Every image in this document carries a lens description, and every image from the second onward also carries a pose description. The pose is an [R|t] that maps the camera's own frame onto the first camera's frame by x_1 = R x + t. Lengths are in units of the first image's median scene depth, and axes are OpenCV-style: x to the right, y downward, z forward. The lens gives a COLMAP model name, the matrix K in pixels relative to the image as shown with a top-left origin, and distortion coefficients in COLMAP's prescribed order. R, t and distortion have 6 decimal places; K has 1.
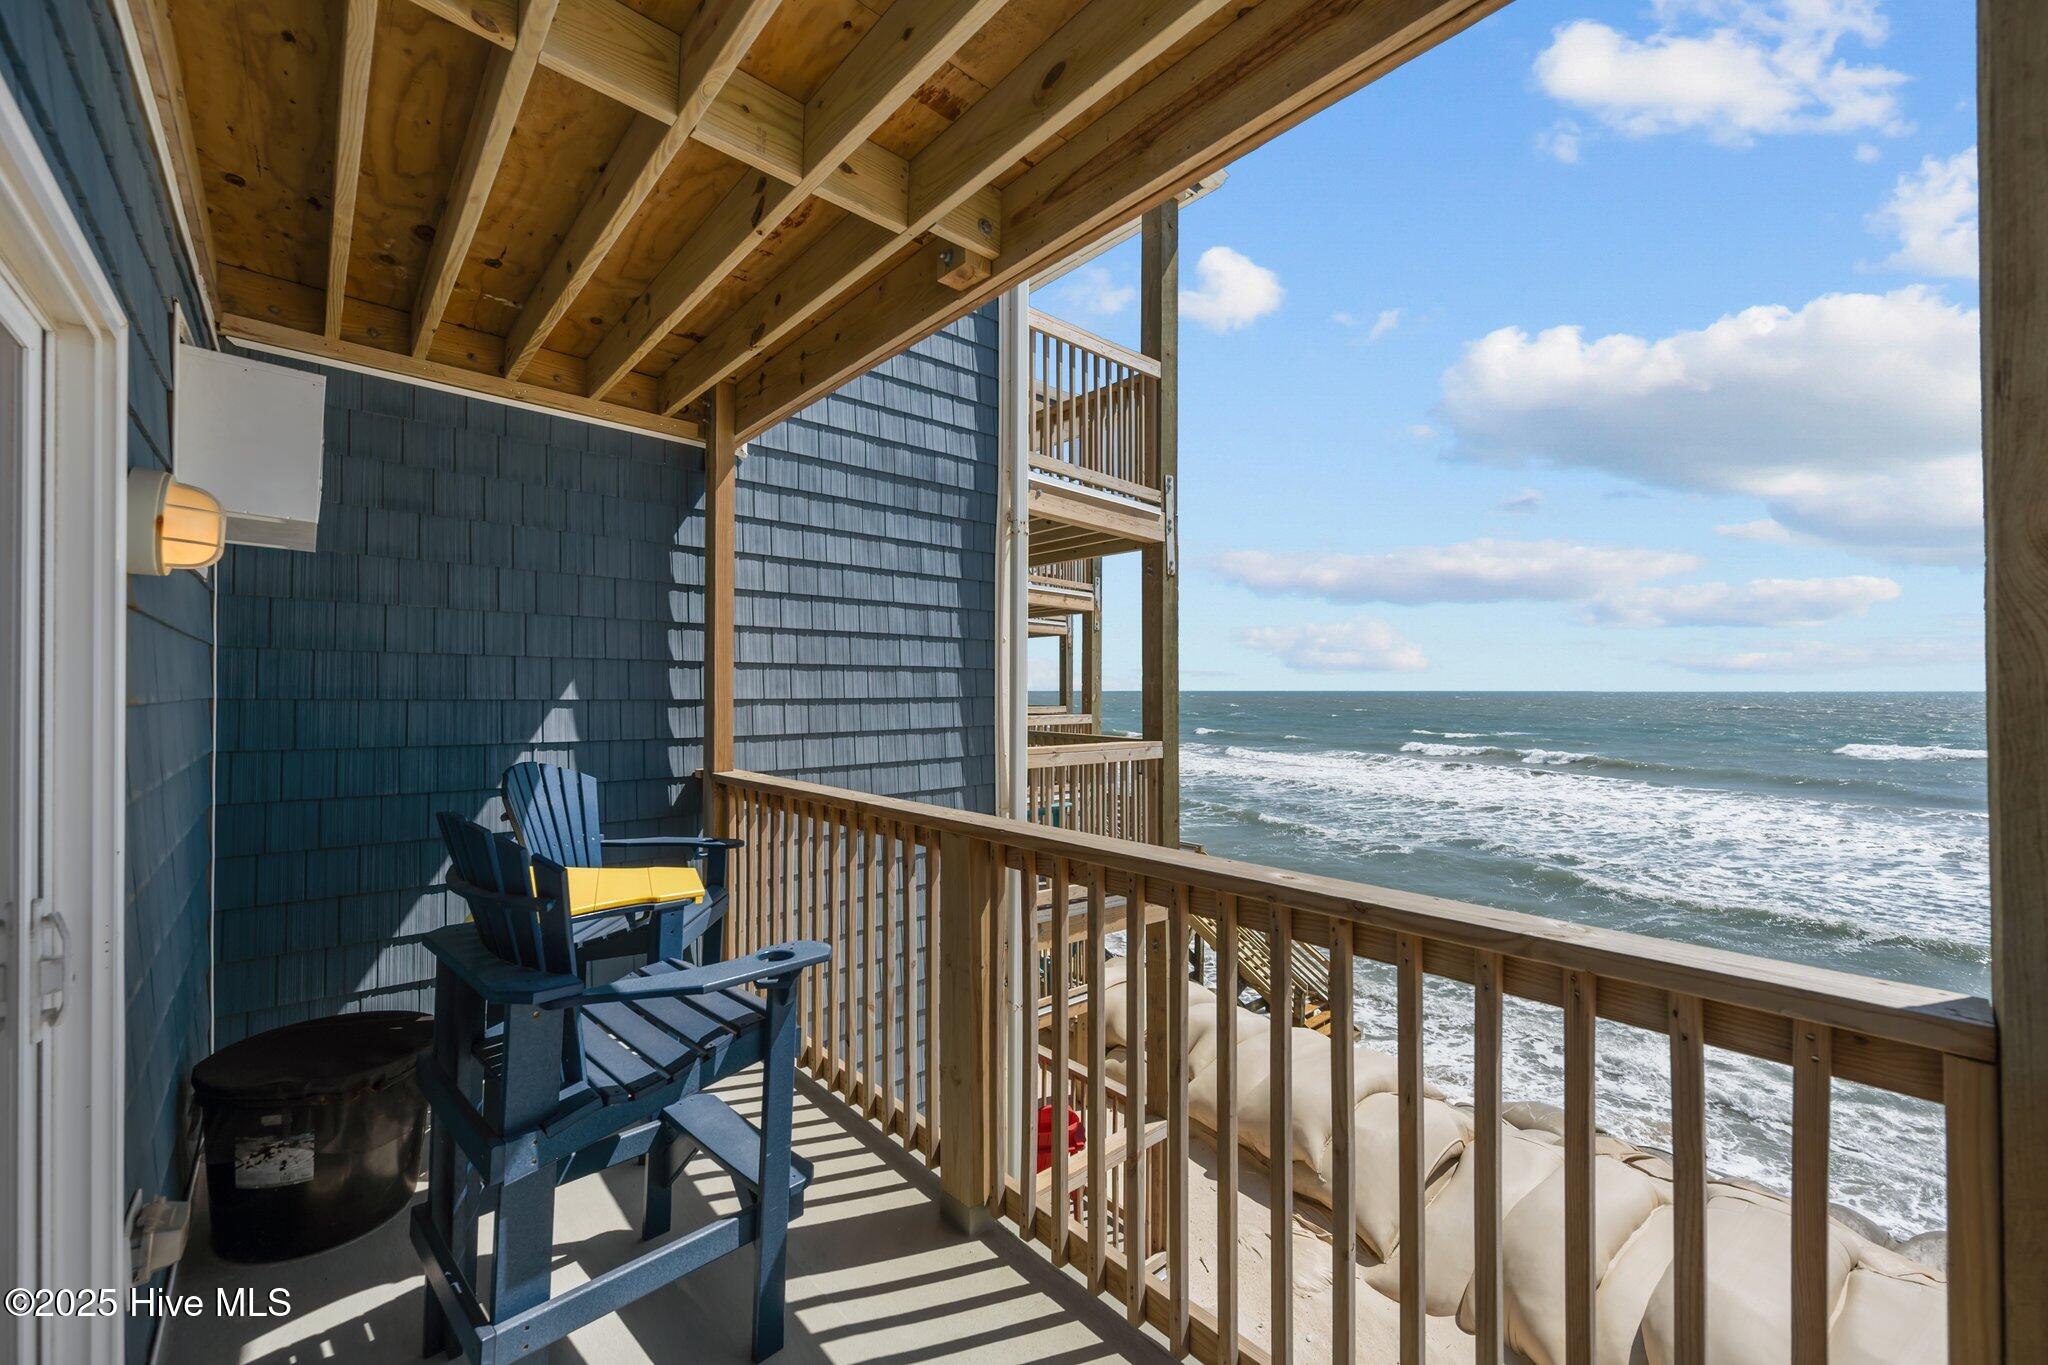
lens RADIAL K [[811.3, 0, 1021.9], [0, 811.3, 693.1], [0, 0, 1]] dist [0.000135, 0.000575]
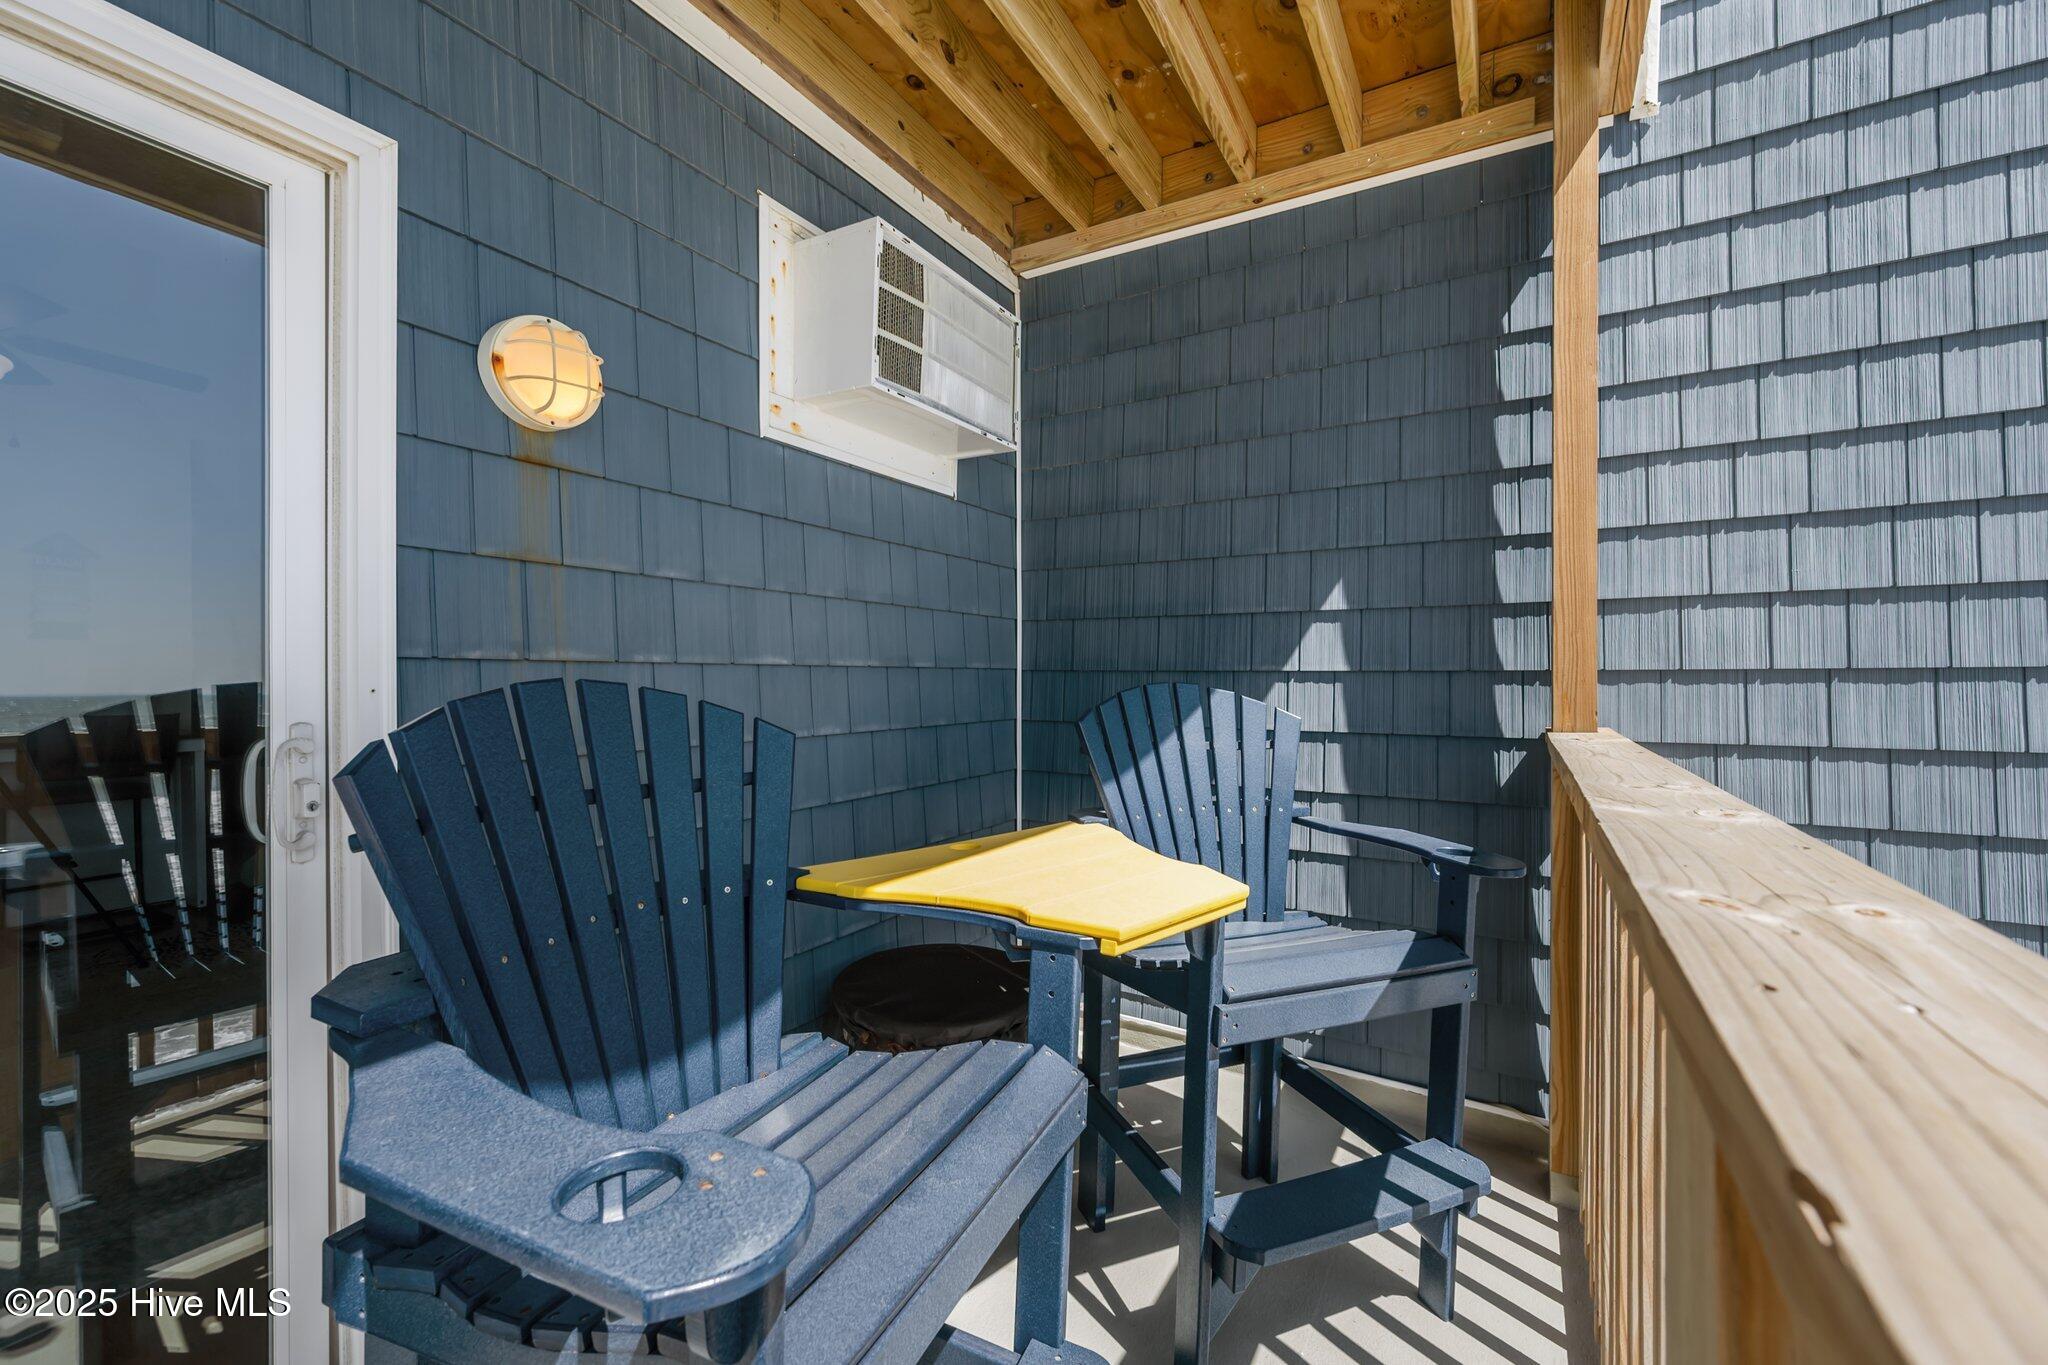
lens RADIAL K [[811.3, 0, 1033.7], [0, 811.3, 682.8], [0, 0, 1]] dist [0.000135, 0.000575]
pose [[0.313831, 0.003205, -0.949473, 0.017011], [-0.000415, 0.999995, 0.003239, 0.064513], [0.949479, -0.000622, 0.313831, 0.511316]]
